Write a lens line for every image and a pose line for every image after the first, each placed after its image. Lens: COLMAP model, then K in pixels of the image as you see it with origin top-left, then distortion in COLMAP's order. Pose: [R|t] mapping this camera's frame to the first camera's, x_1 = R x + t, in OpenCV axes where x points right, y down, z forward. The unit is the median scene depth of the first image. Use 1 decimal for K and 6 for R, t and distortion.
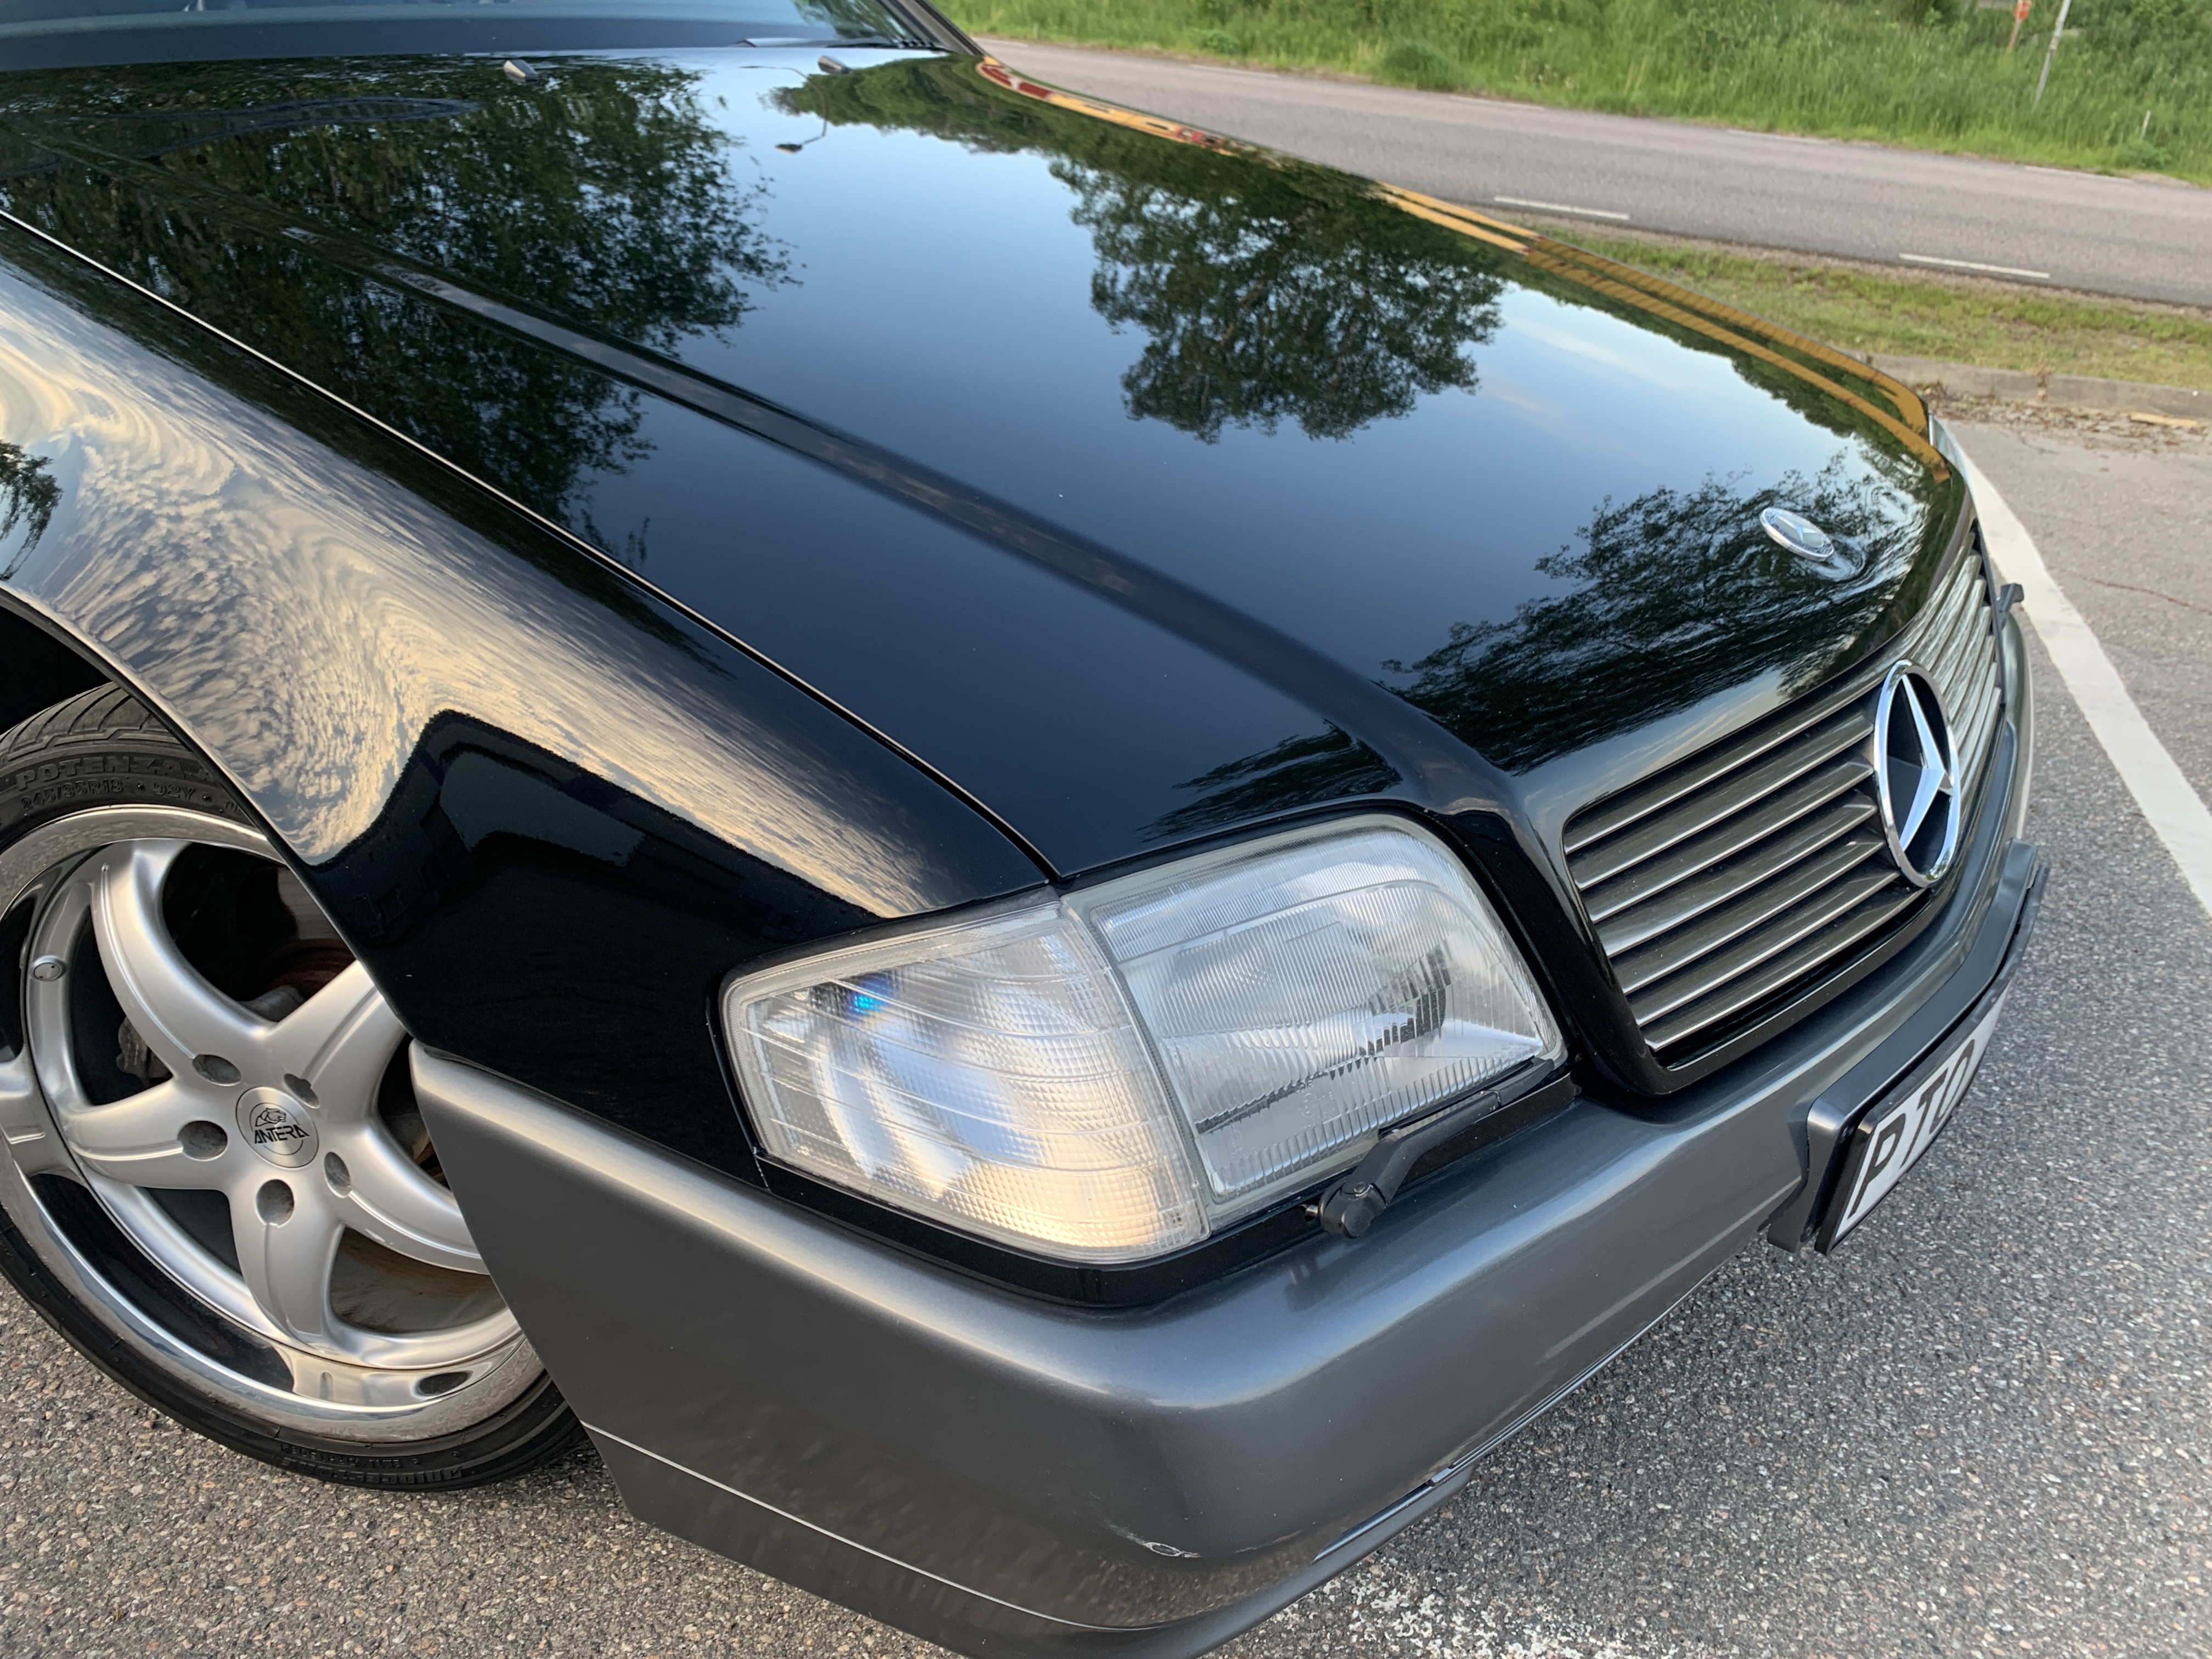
lens RADIAL K [[1651.7, 0, 1130.9], [0, 1651.7, 810.6], [0, 0, 1]] dist [0.010995, -0.021830]
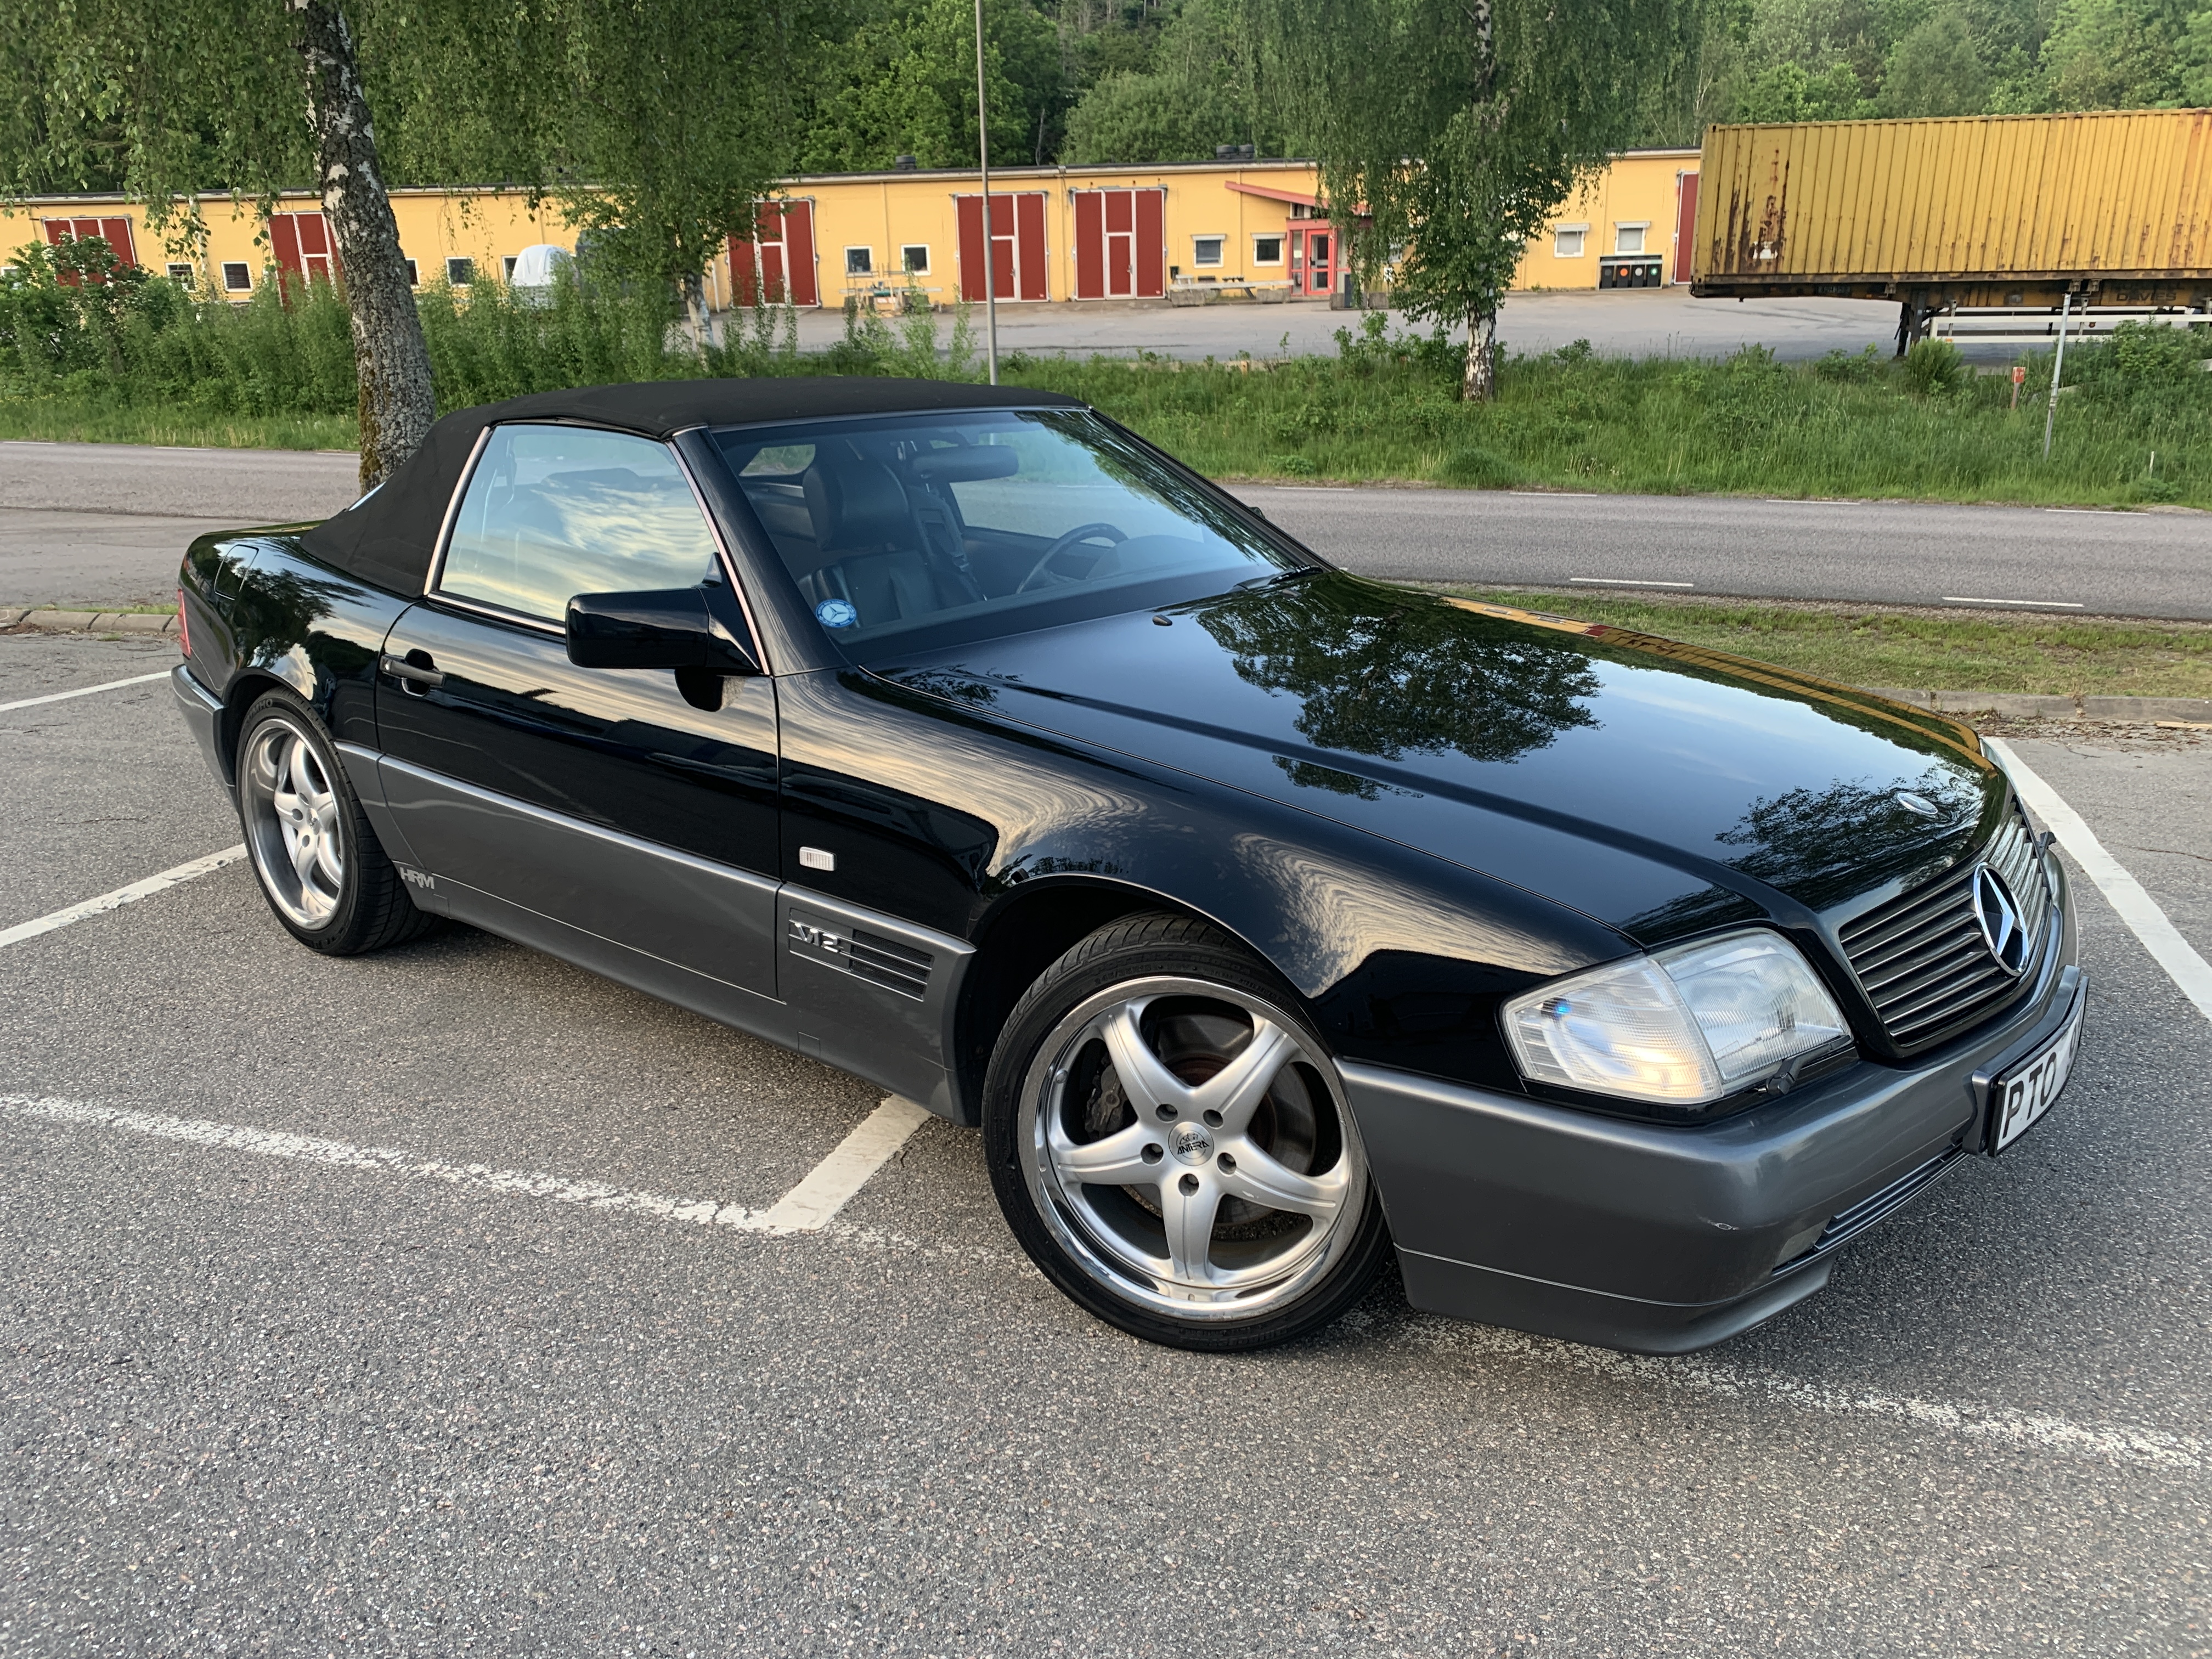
lens RADIAL K [[1651.7, 0, 1101.7], [0, 1651.7, 805.7], [0, 0, 1]] dist [0.010995, -0.021830]
pose [[0.995592, -0.071870, -0.060268, -0.113241], [0.056498, 0.972417, -0.226303, 0.057097], [0.074870, 0.221901, 0.972191, -0.251533]]
